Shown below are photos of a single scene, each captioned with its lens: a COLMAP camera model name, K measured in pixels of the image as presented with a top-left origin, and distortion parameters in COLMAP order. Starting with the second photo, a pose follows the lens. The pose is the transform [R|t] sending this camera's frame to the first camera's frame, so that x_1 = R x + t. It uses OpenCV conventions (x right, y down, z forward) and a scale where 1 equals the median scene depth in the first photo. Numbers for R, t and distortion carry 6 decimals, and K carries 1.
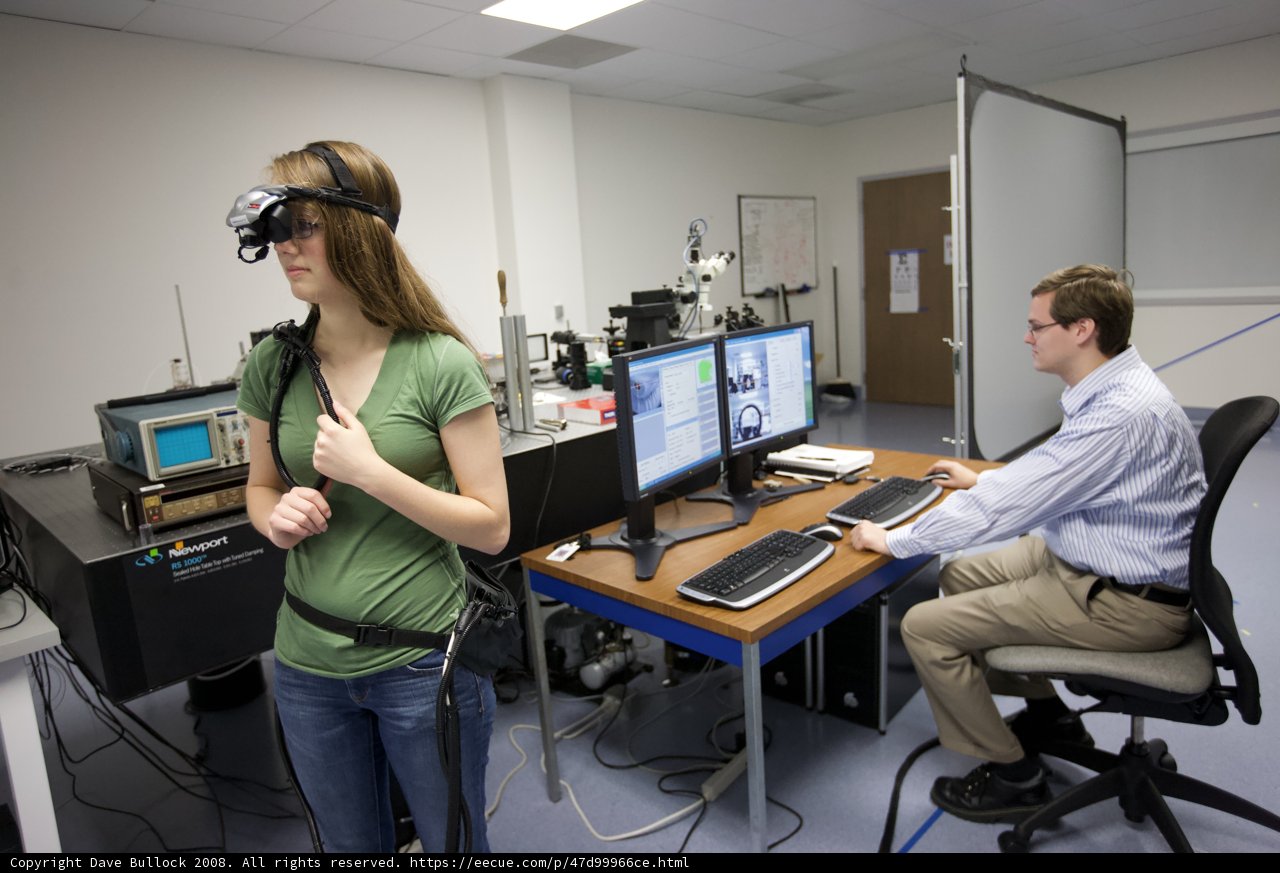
lens RADIAL K [[819.1, 0, 640.7], [0, 819.1, 430.9], [0, 0, 1]] dist [-0.026002, 0.038993]
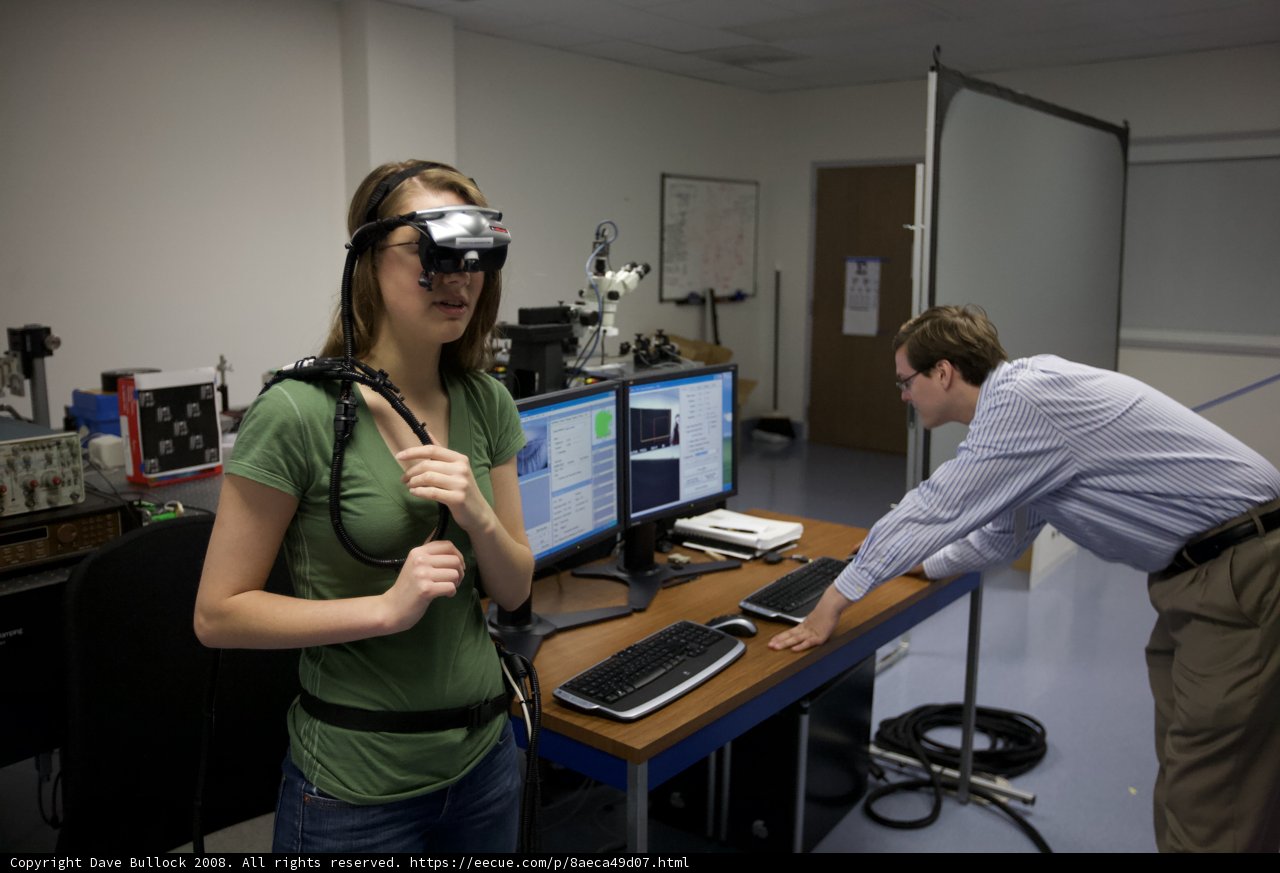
lens RADIAL K [[1072.0, 0, 641.8], [0, 1072.0, 433.7], [0, 0, 1]] dist [0.020592, 0.022263]
pose [[0.992240, 0.056351, 0.110834, -0.001613], [-0.053694, 0.998197, -0.026817, -0.031506], [-0.112145, 0.020658, 0.993477, -0.066838]]
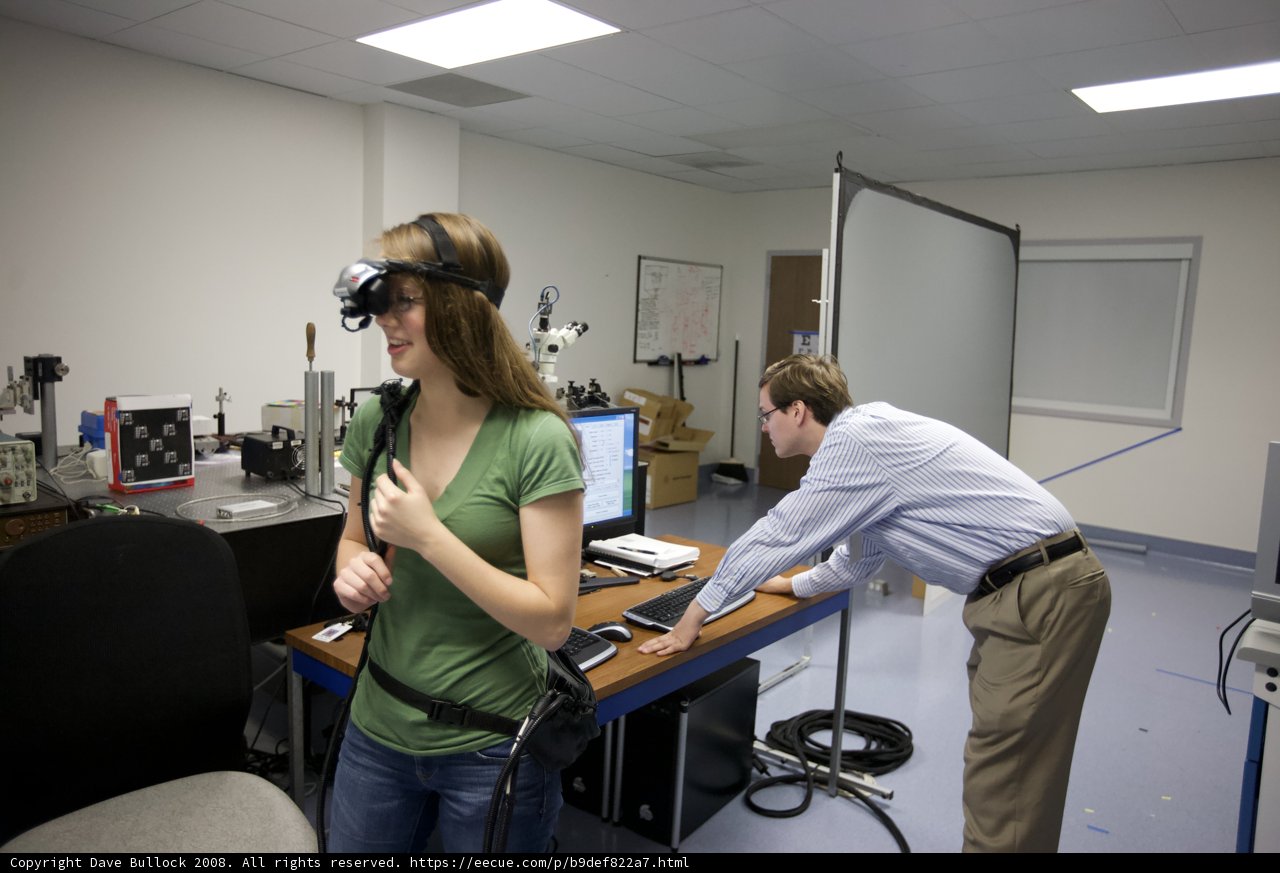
lens RADIAL K [[902.9, 0, 635.7], [0, 902.9, 431.6], [0, 0, 1]] dist [-0.019707, 0.026959]
pose [[0.990468, 0.094744, 0.099983, 0.105034], [-0.087296, 0.993247, -0.076417, -0.025399], [-0.106548, 0.066961, 0.992050, -0.054062]]
